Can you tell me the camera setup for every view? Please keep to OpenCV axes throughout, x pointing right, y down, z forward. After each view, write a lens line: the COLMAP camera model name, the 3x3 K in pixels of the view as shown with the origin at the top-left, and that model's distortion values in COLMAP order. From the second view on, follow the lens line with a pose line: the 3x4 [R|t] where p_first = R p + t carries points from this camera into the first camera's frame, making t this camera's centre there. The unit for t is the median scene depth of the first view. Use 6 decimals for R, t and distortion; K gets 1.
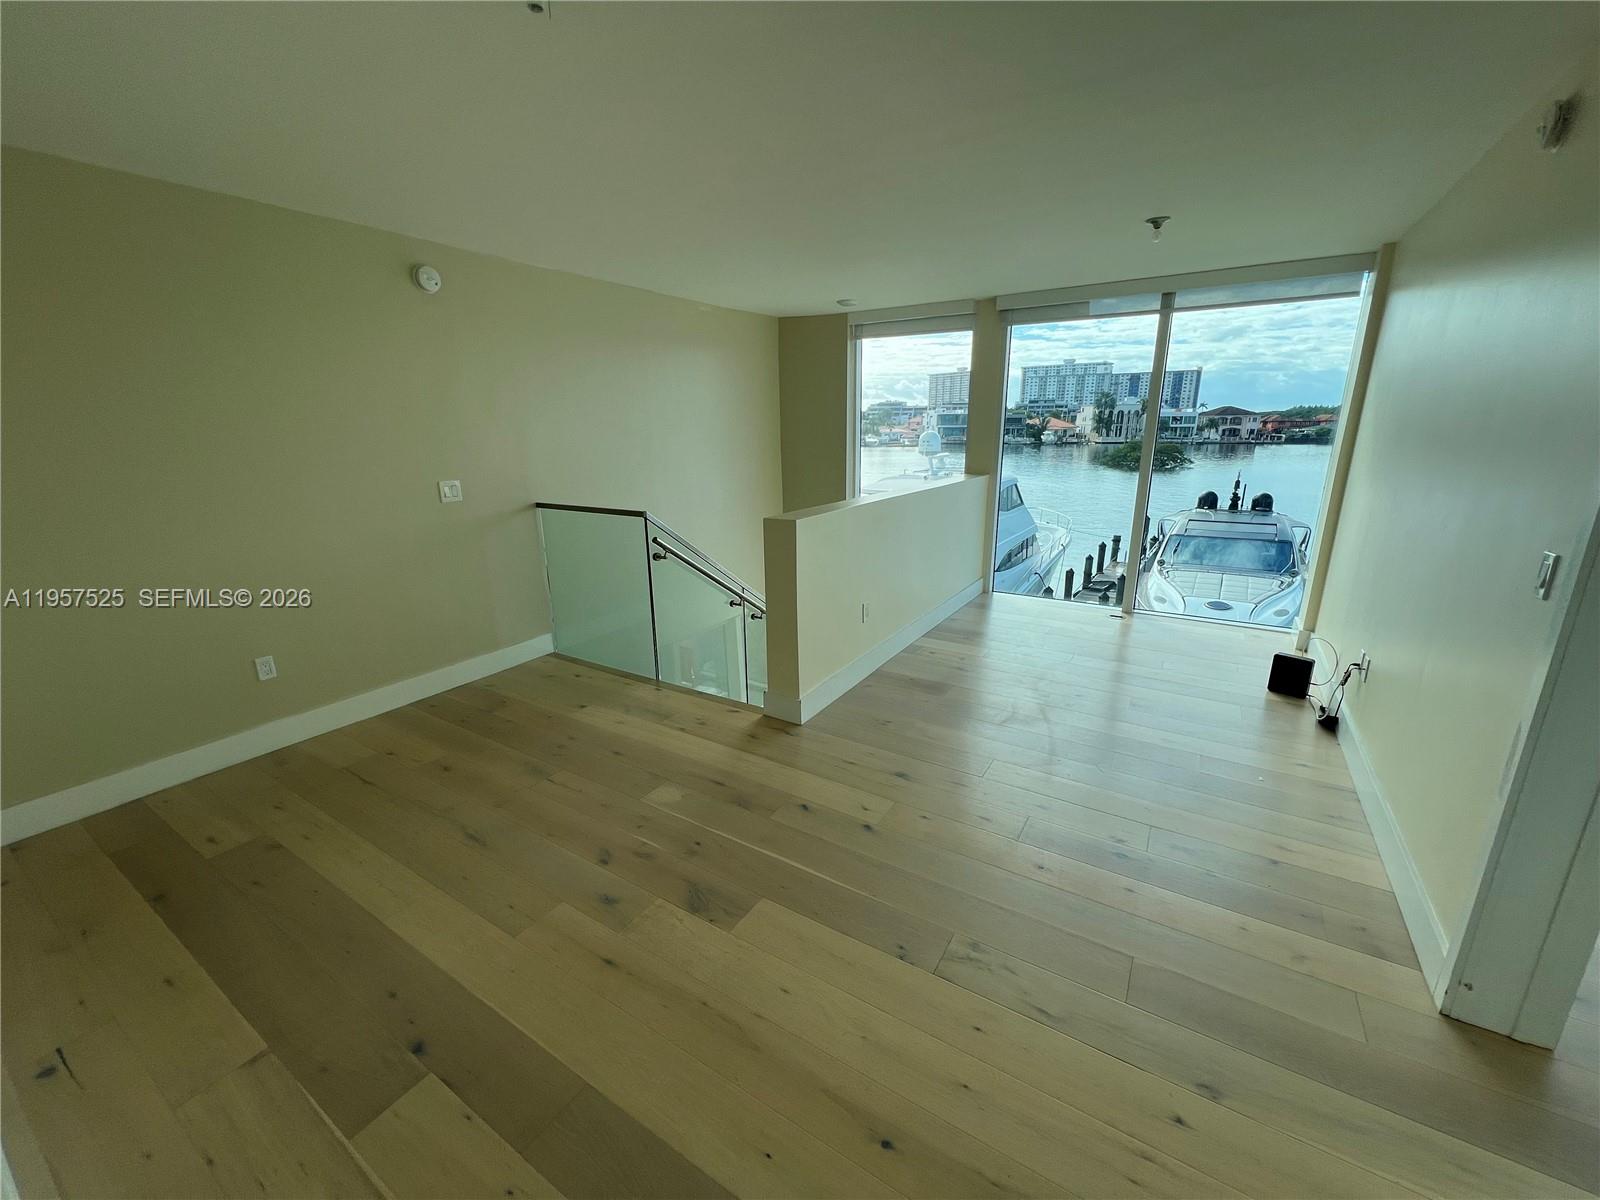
lens RADIAL K [[644.7, 0, 798.8], [0, 644.7, 599.2], [0, 0, 1]] dist [-0.001622, -0.000859]
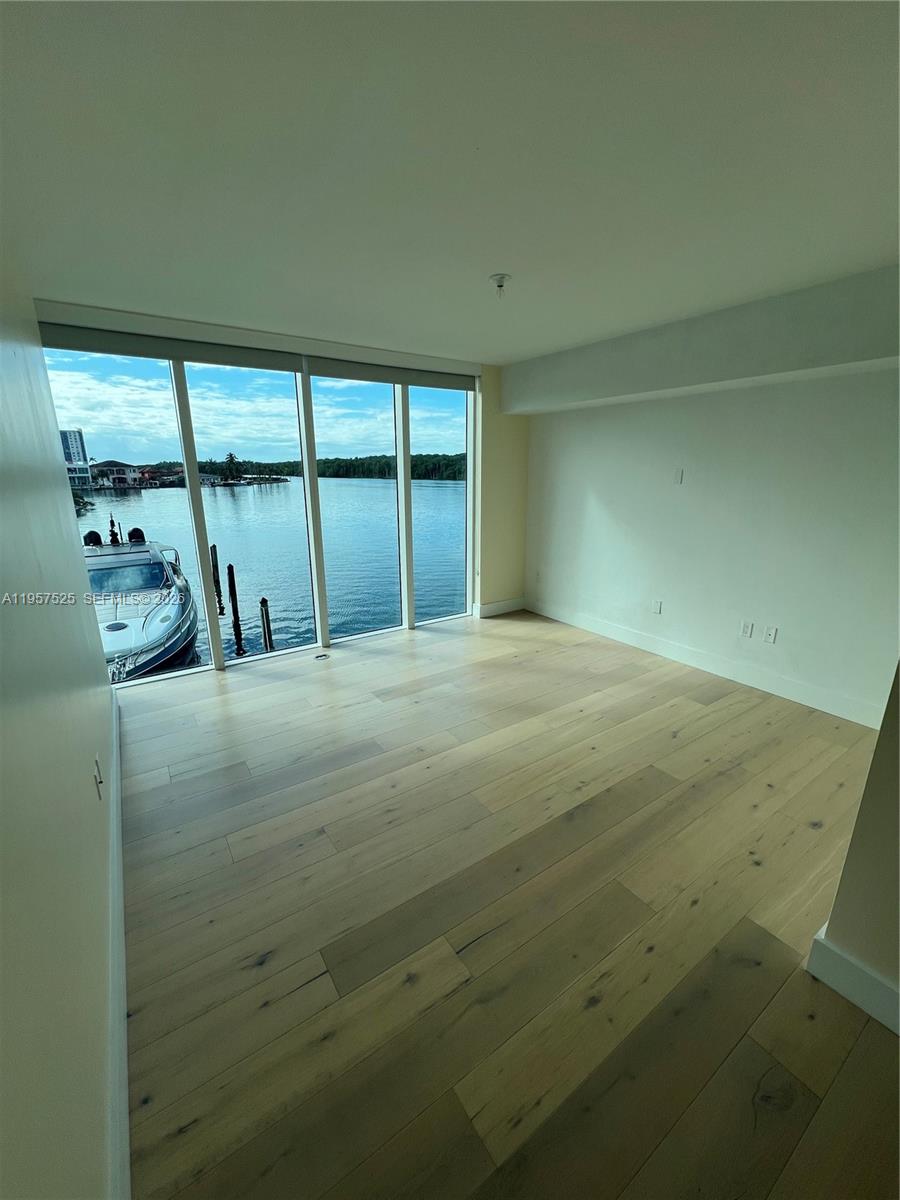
lens RADIAL K [[476.2, 0, 448.3], [0, 476.2, 597.2], [0, 0, 1]] dist [0.001411, 0.000407]
pose [[0.398034, -0.231418, 0.887702, 0.078111], [0.242280, 0.959820, 0.141584, -0.012103], [-0.884799, 0.158717, 0.438108, 0.033053]]
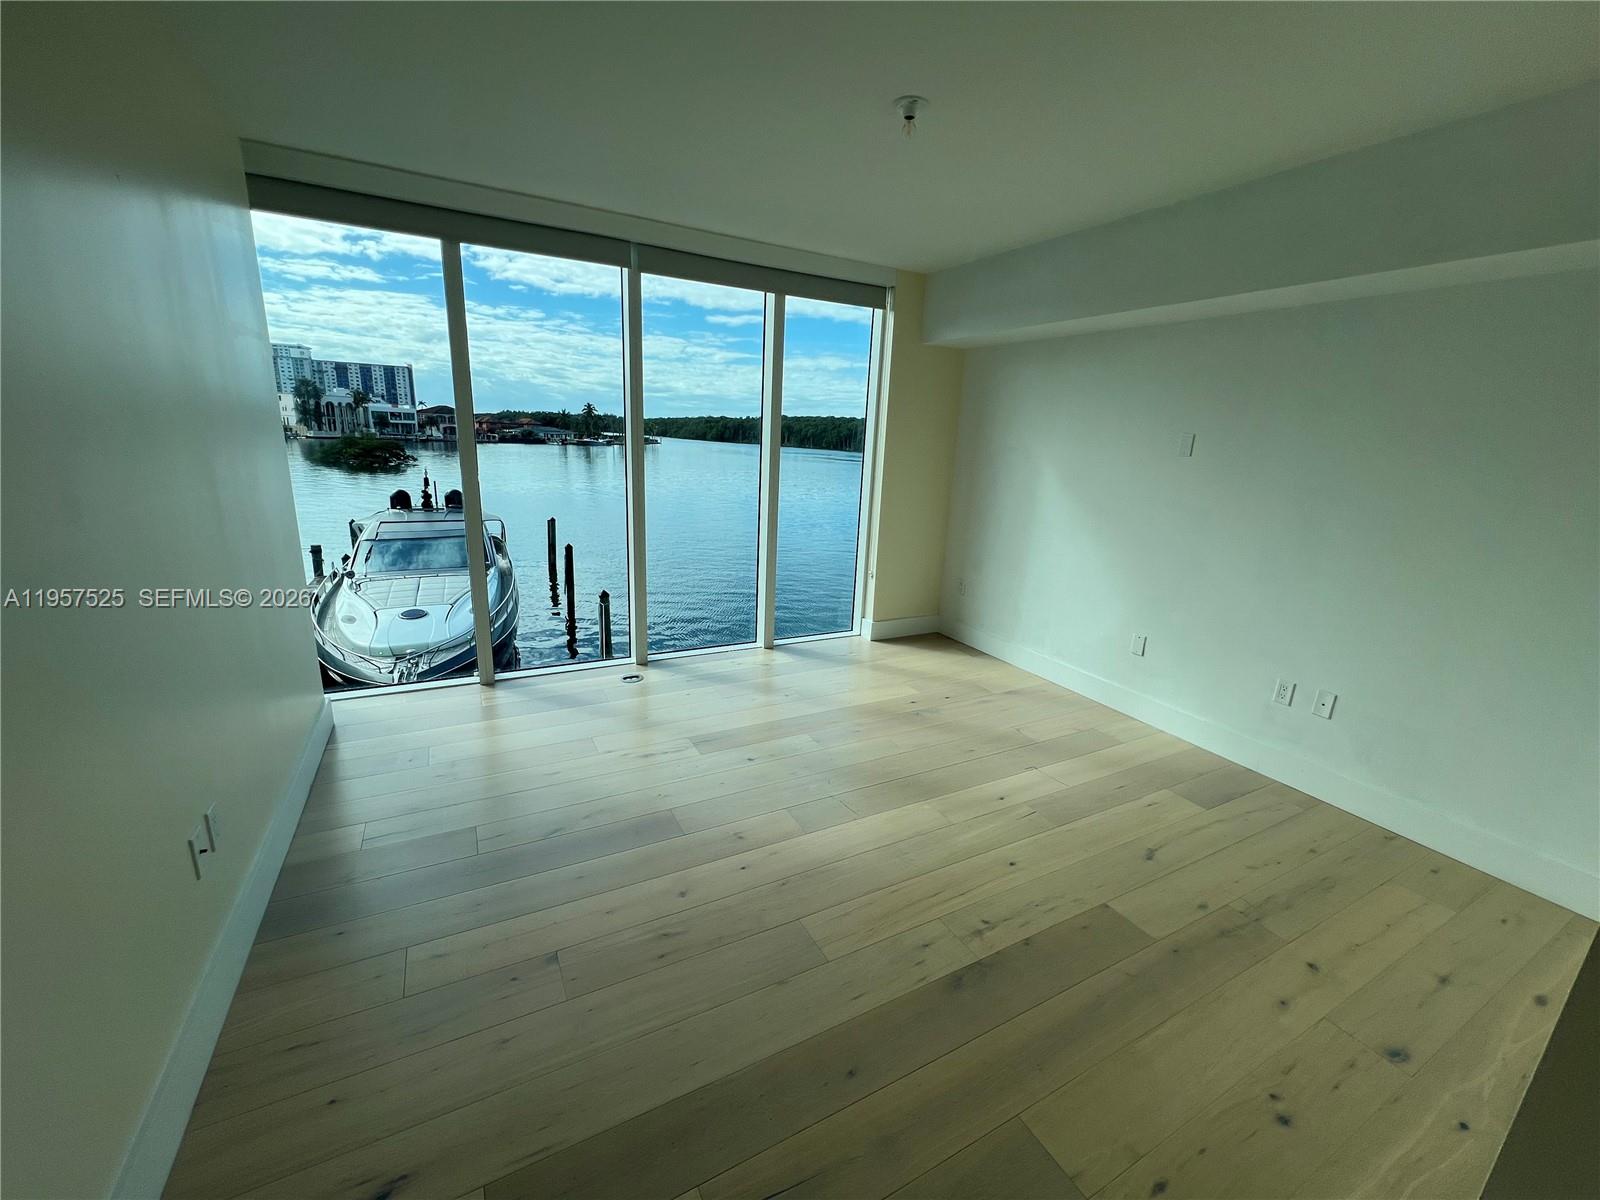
lens RADIAL K [[634.9, 0, 800.0], [0, 634.9, 600.0], [0, 0, 1]] dist [0.001411, 0.000407]
pose [[0.490568, -0.189354, 0.850581, 0.095975], [0.181709, 0.976876, 0.112670, -0.007755], [-0.852247, 0.099285, 0.513632, 0.032425]]
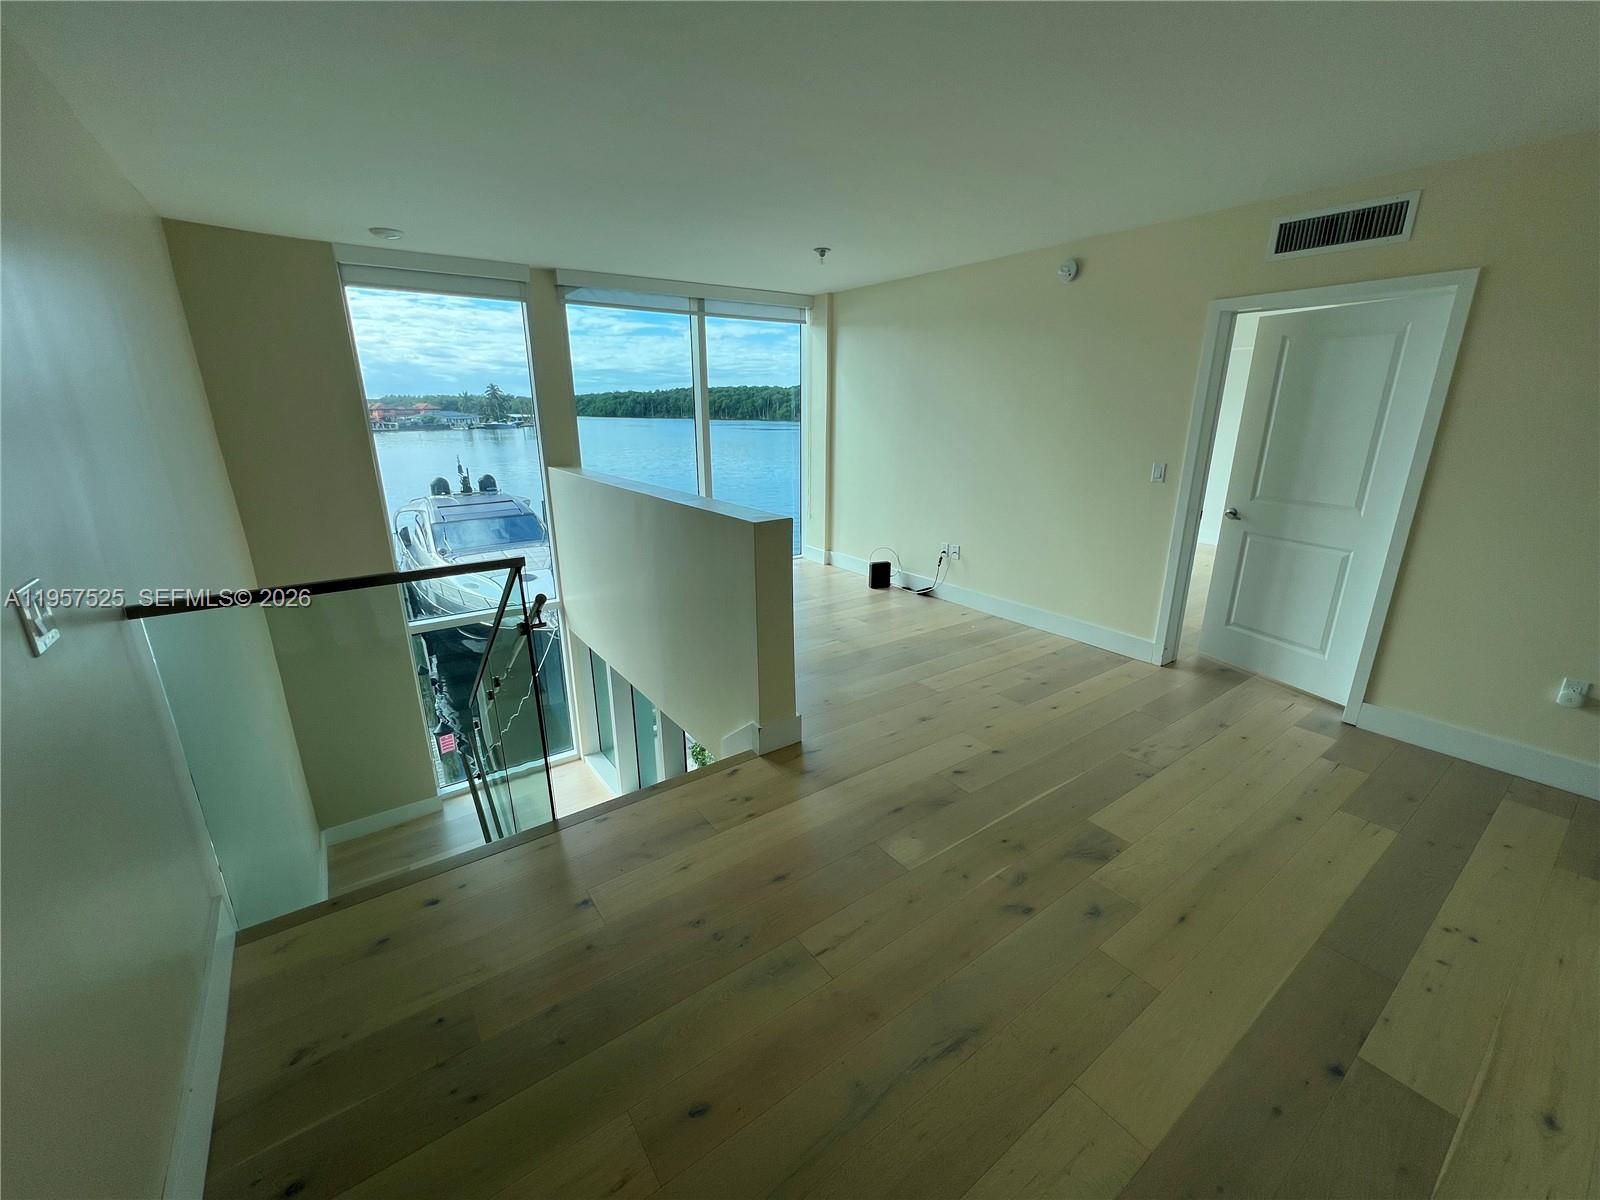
lens RADIAL K [[644.7, 0, 798.8], [0, 644.7, 599.2], [0, 0, 1]] dist [-0.001622, -0.000859]
pose [[0.373462, -0.258396, 0.890931, -0.104773], [0.243342, 0.954077, 0.174706, -0.021552], [-0.895159, 0.151555, 0.419191, 0.081731]]
